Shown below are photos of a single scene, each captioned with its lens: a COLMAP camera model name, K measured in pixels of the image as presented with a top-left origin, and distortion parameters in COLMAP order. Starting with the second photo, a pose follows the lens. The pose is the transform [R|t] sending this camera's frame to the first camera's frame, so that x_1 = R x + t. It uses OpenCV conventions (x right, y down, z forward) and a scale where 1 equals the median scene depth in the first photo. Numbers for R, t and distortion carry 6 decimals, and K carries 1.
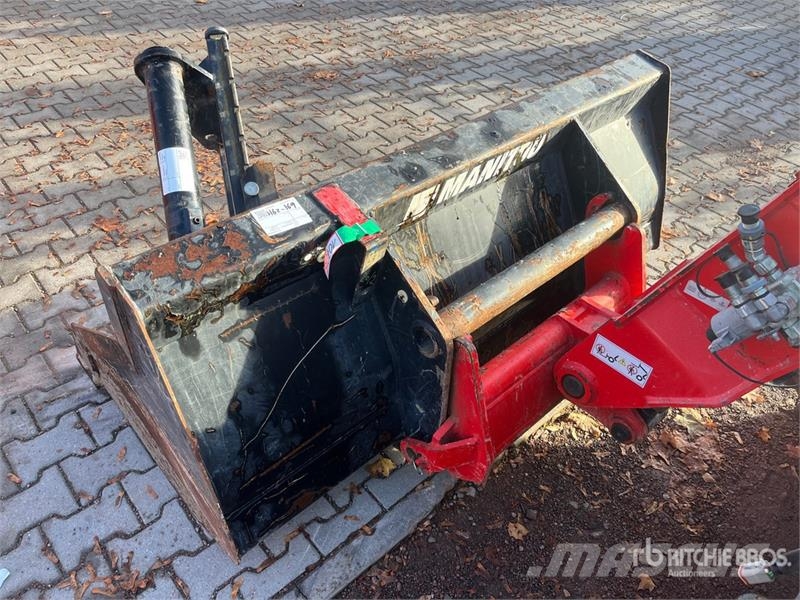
lens RADIAL K [[603.9, 0, 394.3], [0, 603.9, 299.7], [0, 0, 1]] dist [0.067669, -0.103561]
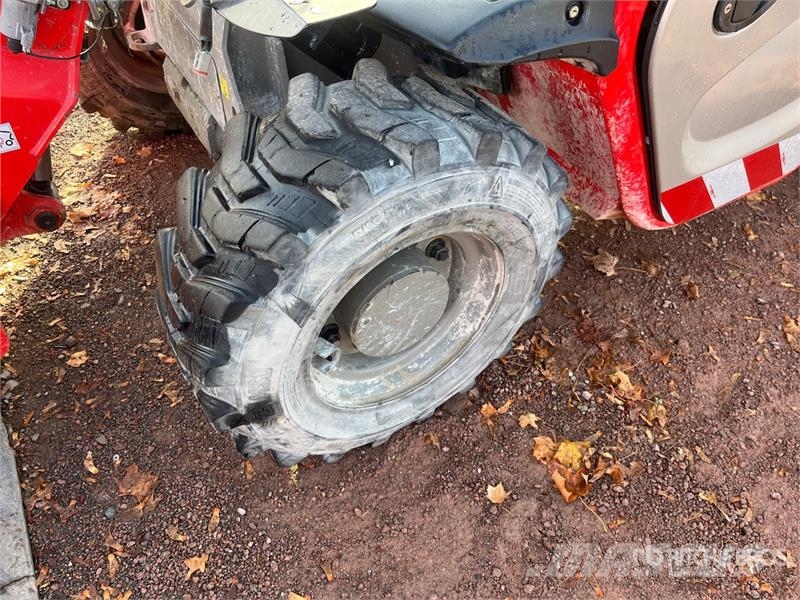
lens RADIAL K [[603.9, 0, 394.3], [0, 603.9, 299.7], [0, 0, 1]] dist [0.067669, -0.103561]
pose [[0.204908, -0.737313, 0.643725, -0.245811], [0.628329, 0.603363, 0.491076, 0.157715], [-0.750477, 0.303845, 0.586909, 0.021766]]
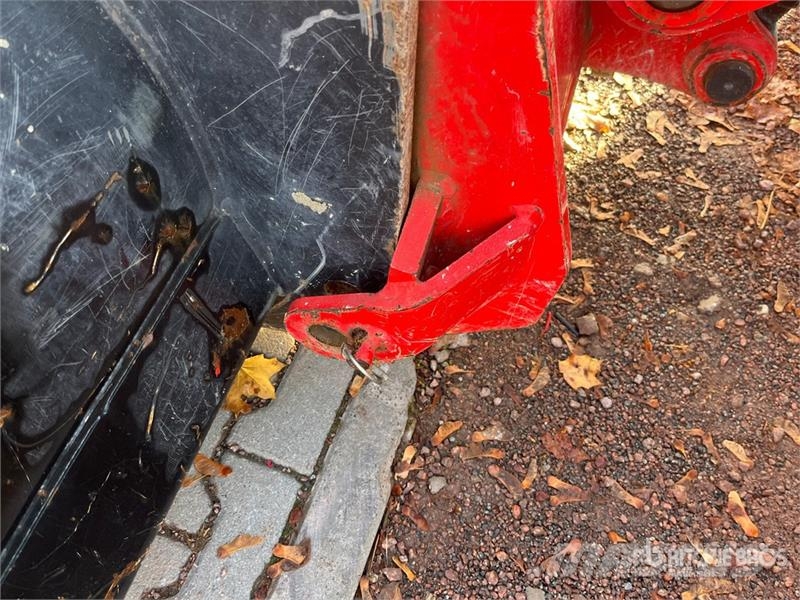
lens RADIAL K [[603.9, 0, 394.3], [0, 603.9, 299.7], [0, 0, 1]] dist [0.067669, -0.103561]
pose [[0.872286, -0.420241, 0.250031, -0.015008], [0.311520, 0.871692, 0.378298, 0.110007], [-0.376926, -0.252094, 0.891277, 0.639406]]
